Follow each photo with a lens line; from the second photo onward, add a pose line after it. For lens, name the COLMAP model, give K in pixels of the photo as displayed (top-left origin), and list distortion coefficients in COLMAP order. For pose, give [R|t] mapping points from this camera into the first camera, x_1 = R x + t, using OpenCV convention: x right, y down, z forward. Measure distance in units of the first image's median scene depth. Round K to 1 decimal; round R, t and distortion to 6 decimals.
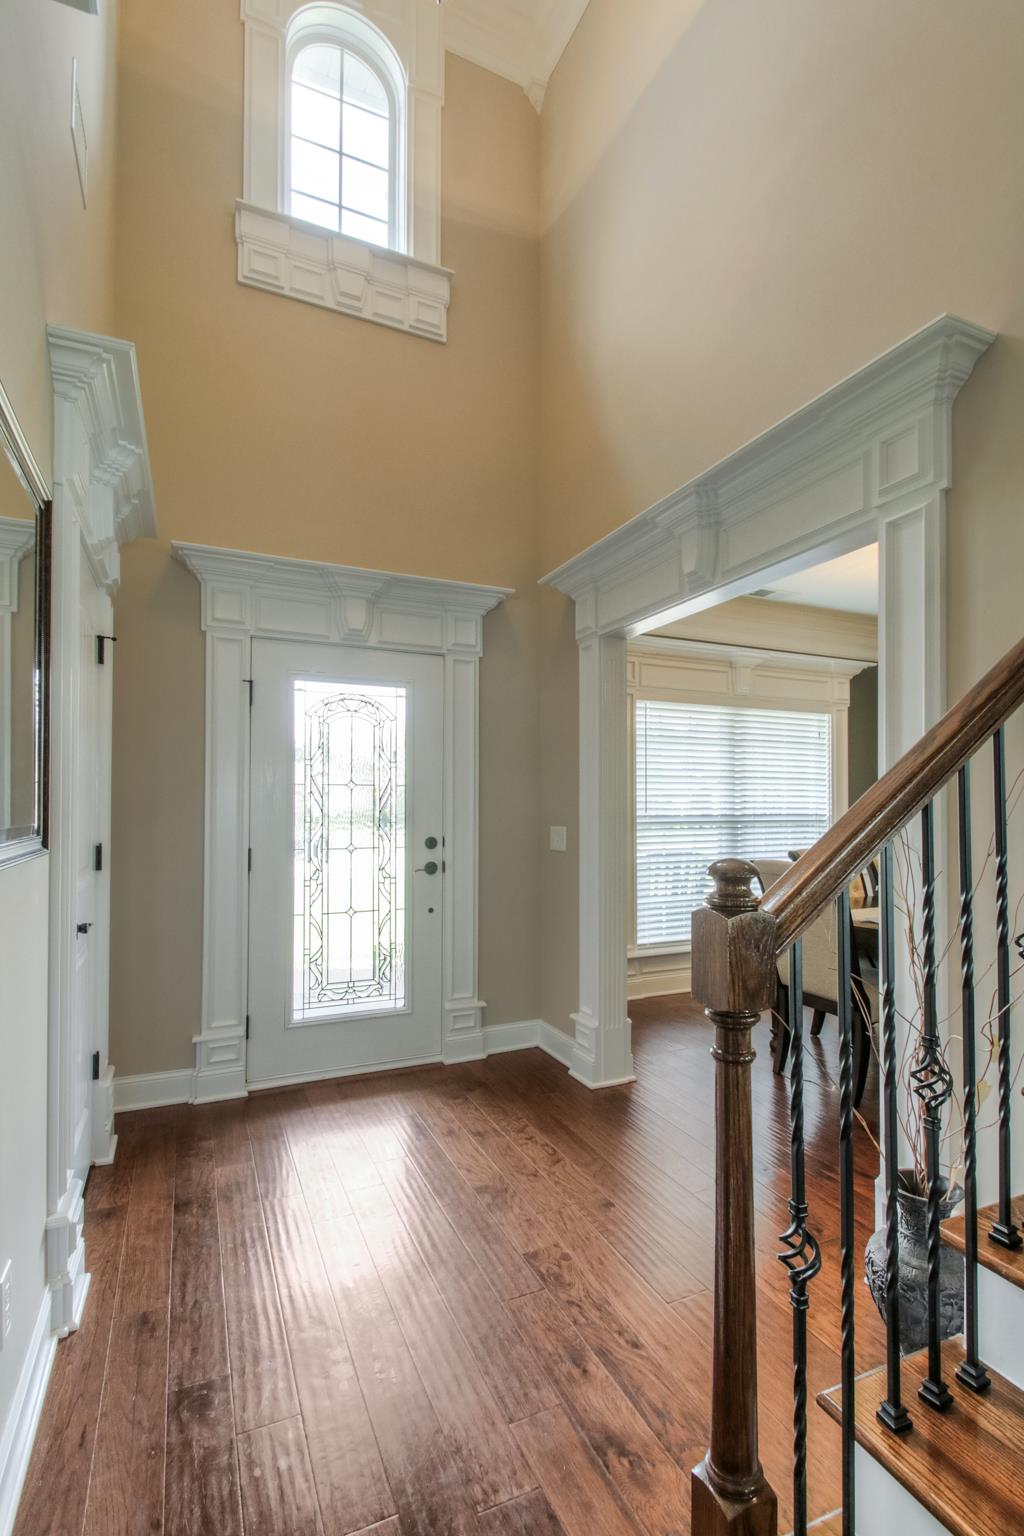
lens RADIAL K [[729.0, 0, 514.9], [0, 729.0, 791.3], [0, 0, 1]] dist [-0.000567, 0.000013]
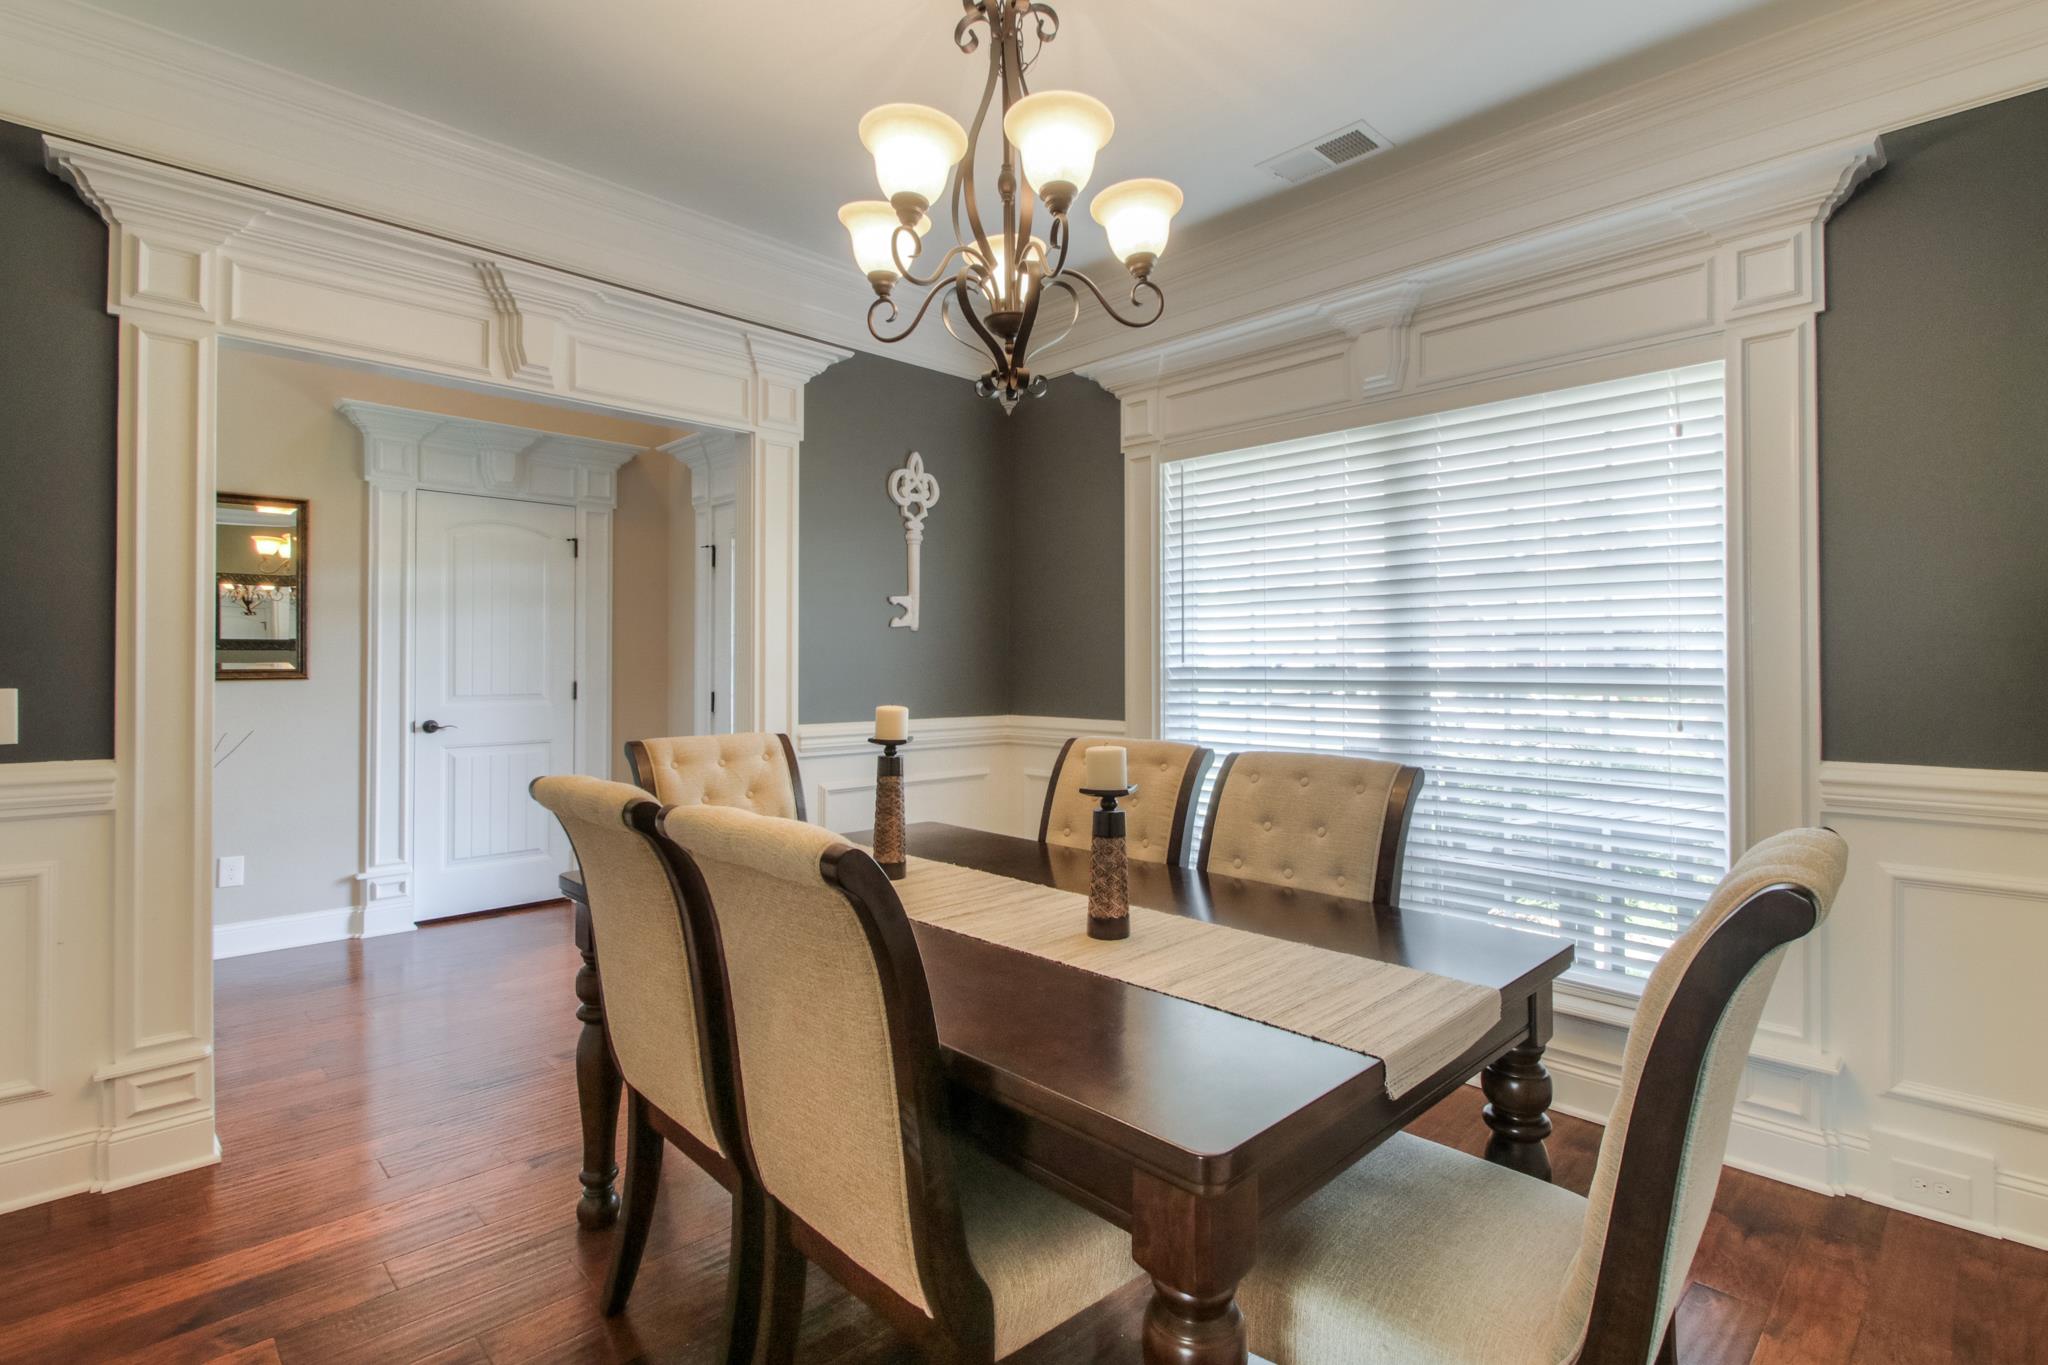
lens RADIAL K [[972.0, 0, 1027.1], [0, 972.0, 651.7], [0, 0, 1]] dist [-0.000567, 0.000013]
pose [[0.334088, -0.017021, -0.942388, 0.828192], [0.015107, 0.999805, -0.012702, 0.028051], [0.942421, -0.009993, 0.334280, 0.638343]]
